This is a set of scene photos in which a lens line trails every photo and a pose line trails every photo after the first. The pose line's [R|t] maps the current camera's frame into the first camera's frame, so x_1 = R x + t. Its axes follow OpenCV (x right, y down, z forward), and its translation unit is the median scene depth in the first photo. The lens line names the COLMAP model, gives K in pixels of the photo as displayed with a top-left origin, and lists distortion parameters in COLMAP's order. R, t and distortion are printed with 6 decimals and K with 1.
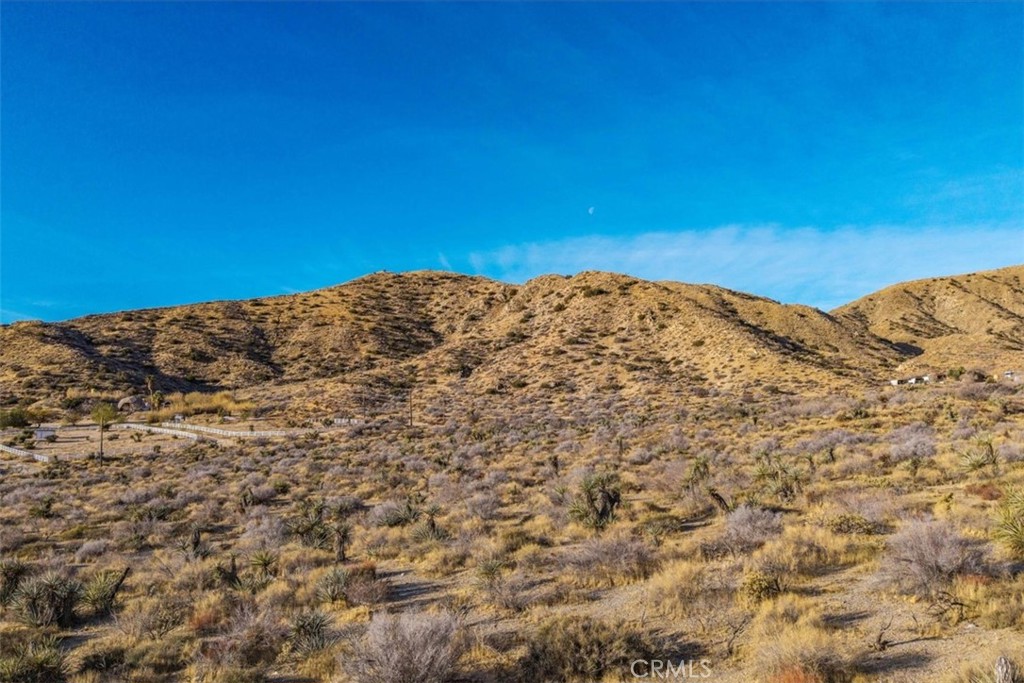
lens RADIAL K [[807.8, 0, 519.8], [0, 807.8, 325.9], [0, 0, 1]] dist [0.058639, -0.101807]
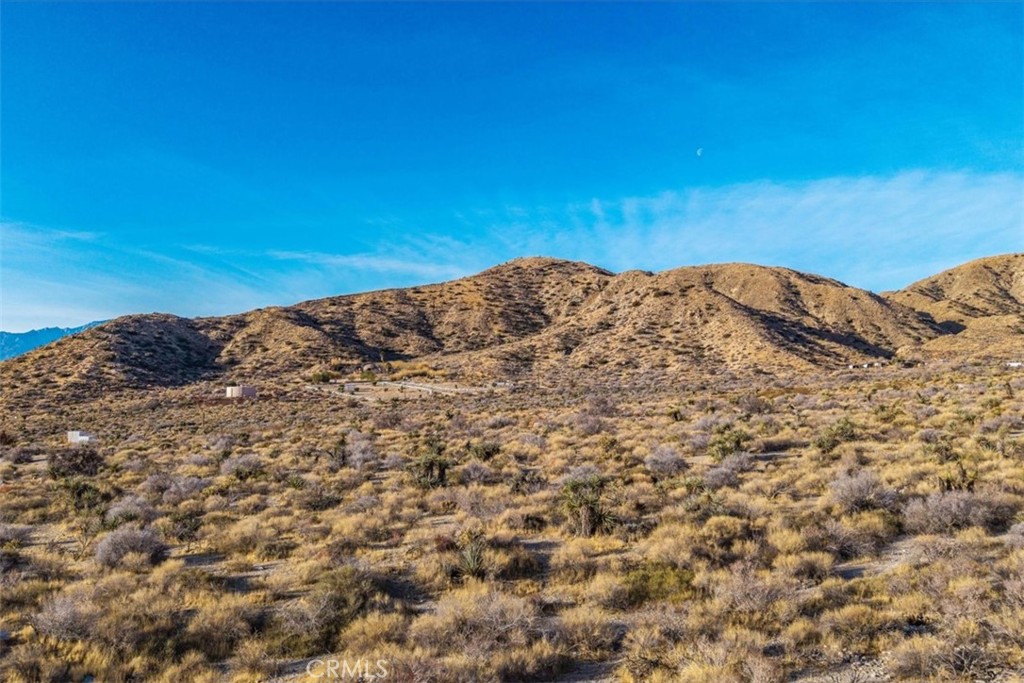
lens RADIAL K [[807.8, 0, 503.4], [0, 807.8, 364.0], [0, 0, 1]] dist [0.058639, -0.101807]
pose [[0.989265, 0.024393, -0.144082, 0.025924], [-0.009176, 0.994393, 0.105347, -0.063851], [0.145844, -0.102894, 0.983942, -0.417475]]
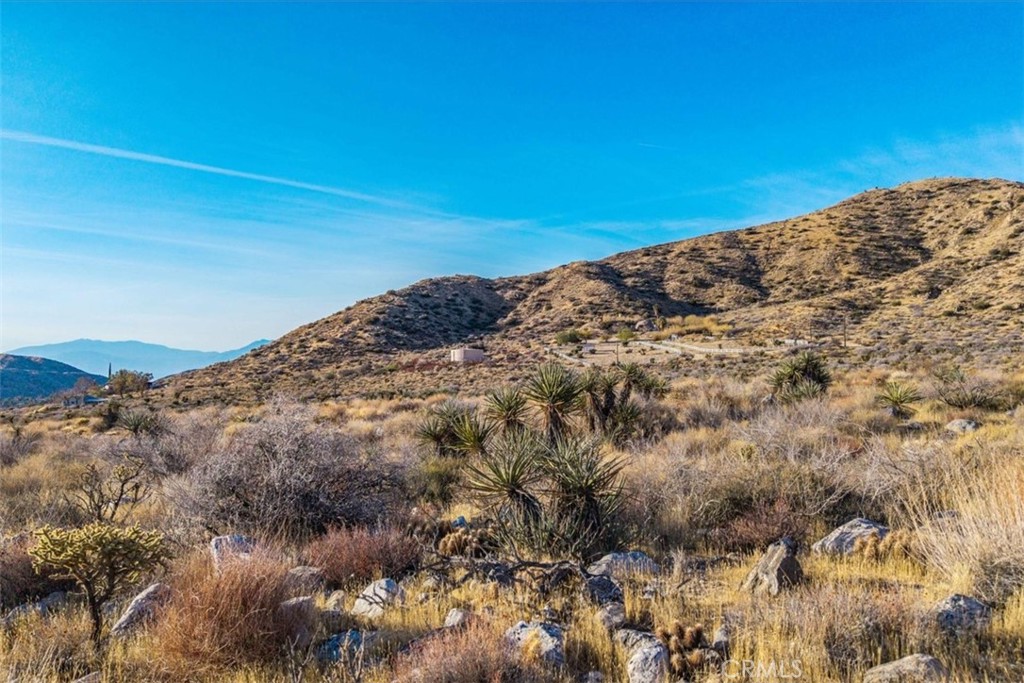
lens RADIAL K [[807.8, 0, 518.2], [0, 807.8, 346.3], [0, 0, 1]] dist [0.058639, -0.101807]
pose [[0.811258, 0.012788, -0.584548, 0.095307], [0.066455, 0.991266, 0.113914, -0.025809], [0.580899, -0.131260, 0.803323, -0.143229]]
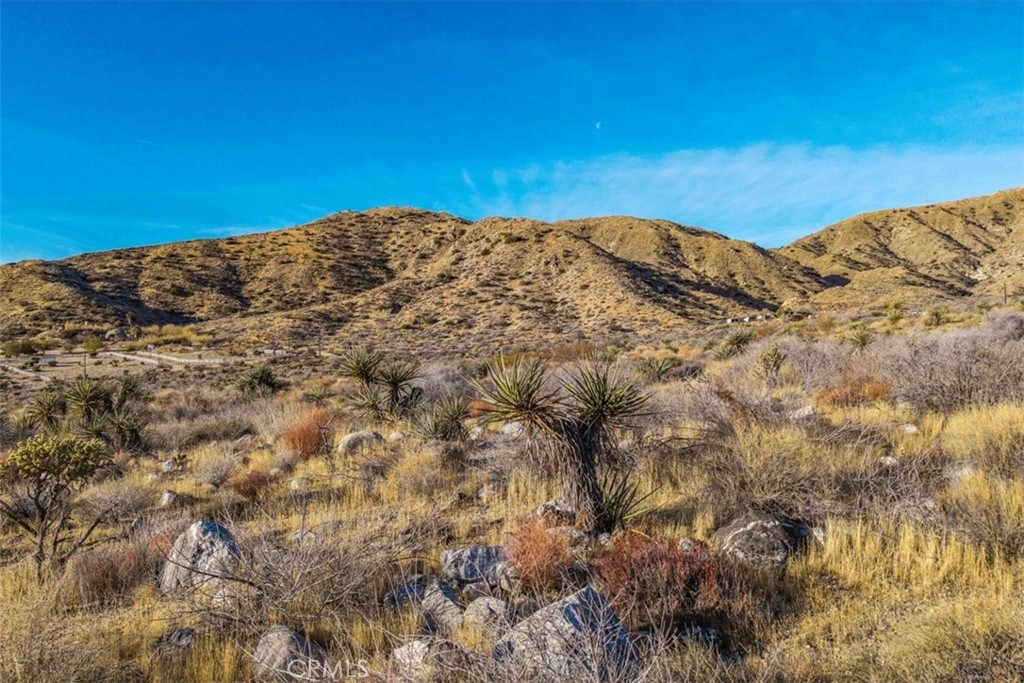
lens RADIAL K [[807.8, 0, 515.1], [0, 807.8, 336.4], [0, 0, 1]] dist [0.058639, -0.101807]
pose [[0.999919, 0.005948, -0.011269, 0.105469], [-0.004664, 0.993841, 0.110721, -0.030405], [0.011859, -0.110660, 0.993788, -0.167604]]
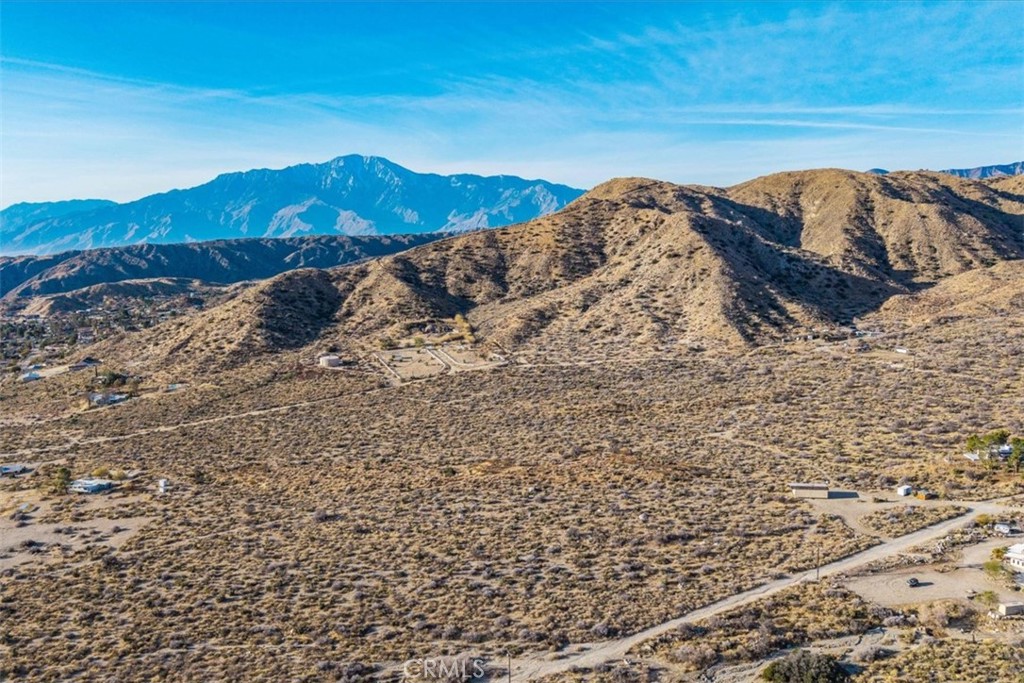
lens RADIAL K [[807.8, 0, 503.8], [0, 807.8, 299.7], [0, 0, 1]] dist [0.058639, -0.101807]
pose [[0.918582, 0.049494, -0.392119, 0.429558], [0.046787, 0.971534, 0.232234, -0.354242], [0.392451, -0.231672, 0.890118, -0.663547]]
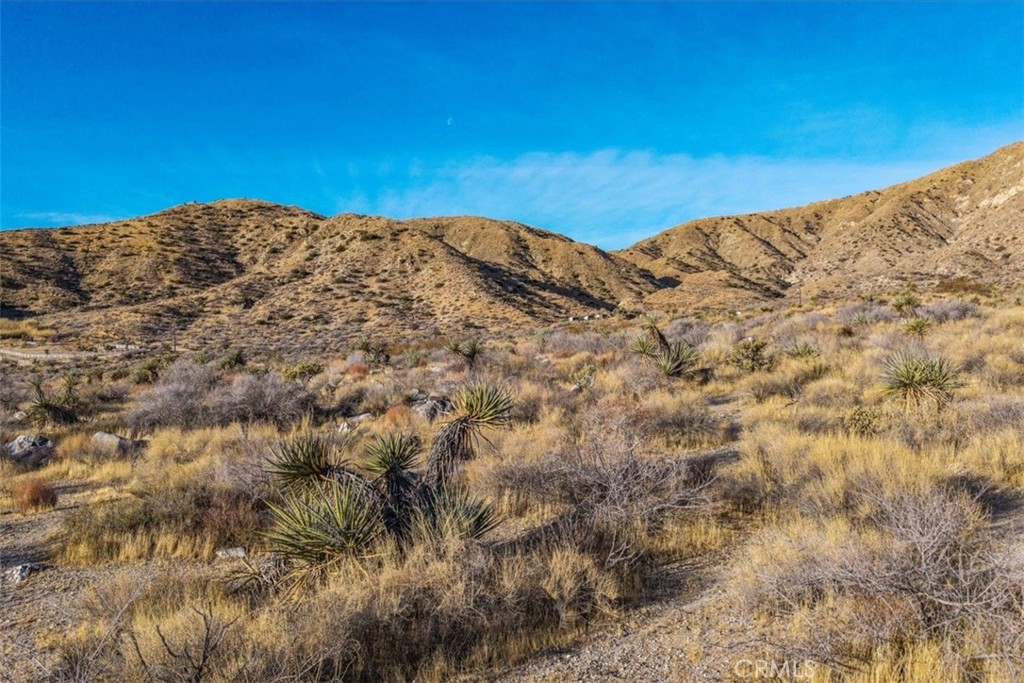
lens RADIAL K [[807.8, 0, 510.3], [0, 807.8, 338.9], [0, 0, 1]] dist [0.058639, -0.101807]
pose [[0.986057, 0.008879, 0.166170, 0.097832], [-0.028354, 0.992938, 0.115195, -0.035043], [-0.163973, -0.118301, 0.979346, -0.211805]]
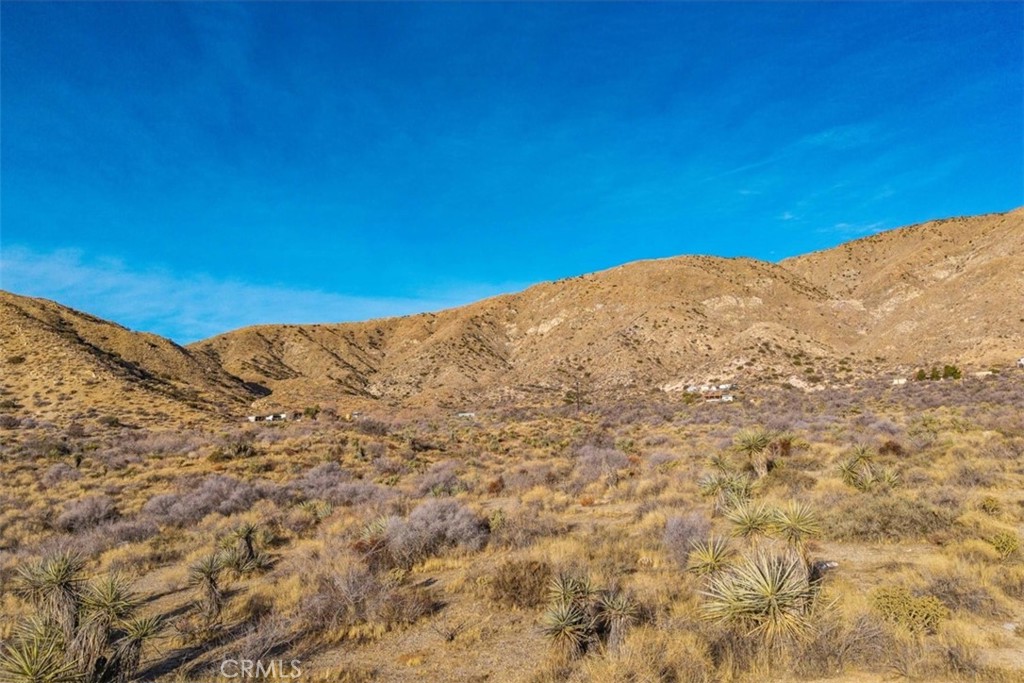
lens RADIAL K [[807.8, 0, 508.4], [0, 807.8, 347.2], [0, 0, 1]] dist [0.058639, -0.101807]
pose [[0.728638, 0.096889, 0.678011, 0.028142], [-0.081818, 0.995168, -0.054284, 0.010481], [-0.679995, -0.015920, 0.733044, 0.090546]]
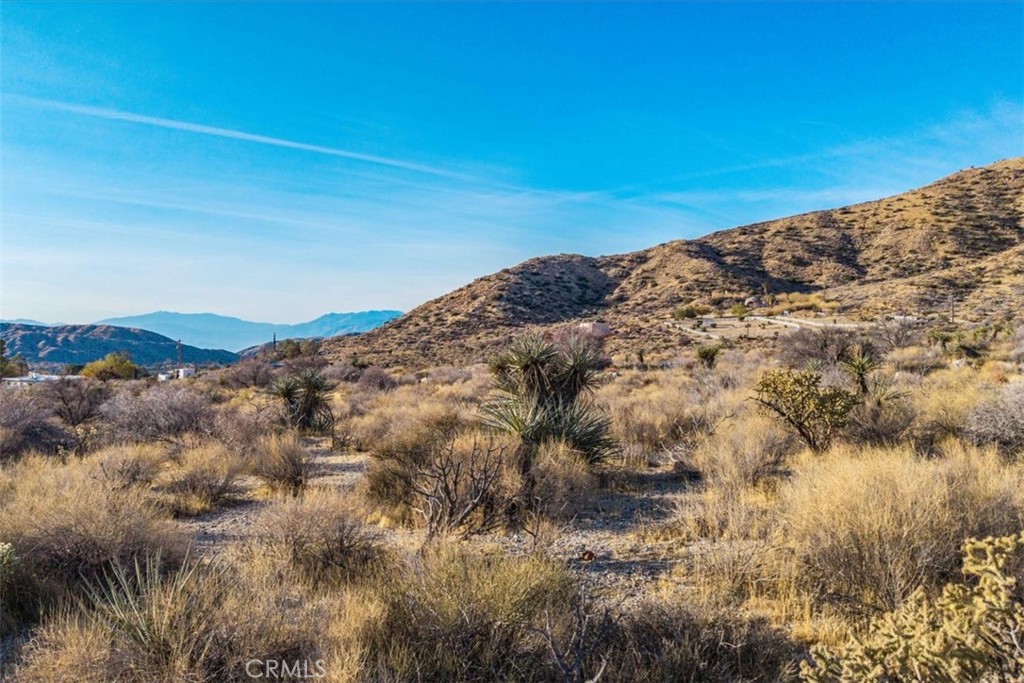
lens RADIAL K [[807.8, 0, 521.4], [0, 807.8, 353.6], [0, 0, 1]] dist [0.058639, -0.101807]
pose [[0.765291, 0.043913, -0.642185, 0.099936], [0.068672, 0.986406, 0.149288, -0.041101], [0.640011, -0.158349, 0.751872, -0.261820]]
